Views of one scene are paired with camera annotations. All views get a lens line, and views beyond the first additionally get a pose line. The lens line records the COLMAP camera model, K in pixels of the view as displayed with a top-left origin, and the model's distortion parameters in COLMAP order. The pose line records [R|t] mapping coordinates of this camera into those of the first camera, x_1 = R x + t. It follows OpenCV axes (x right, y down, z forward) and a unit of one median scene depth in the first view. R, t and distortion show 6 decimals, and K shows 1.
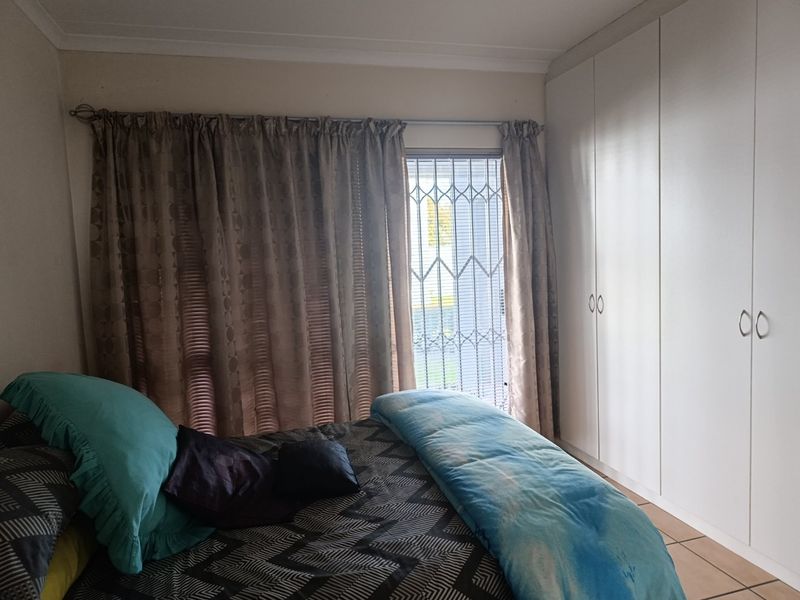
lens RADIAL K [[526.3, 0, 398.3], [0, 526.3, 296.4], [0, 0, 1]] dist [0.006373, -0.001667]
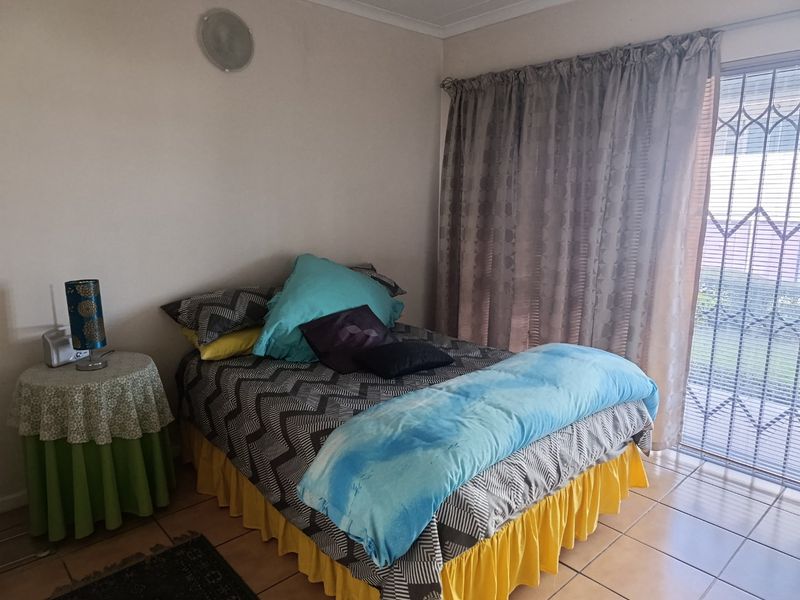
lens RADIAL K [[526.3, 0, 398.3], [0, 526.3, 296.4], [0, 0, 1]] dist [0.006373, -0.001667]
pose [[0.453178, 0.208964, -0.866582, 0.578779], [-0.095413, 0.977922, 0.185916, -0.045556], [0.886299, -0.001570, 0.463110, 0.224369]]
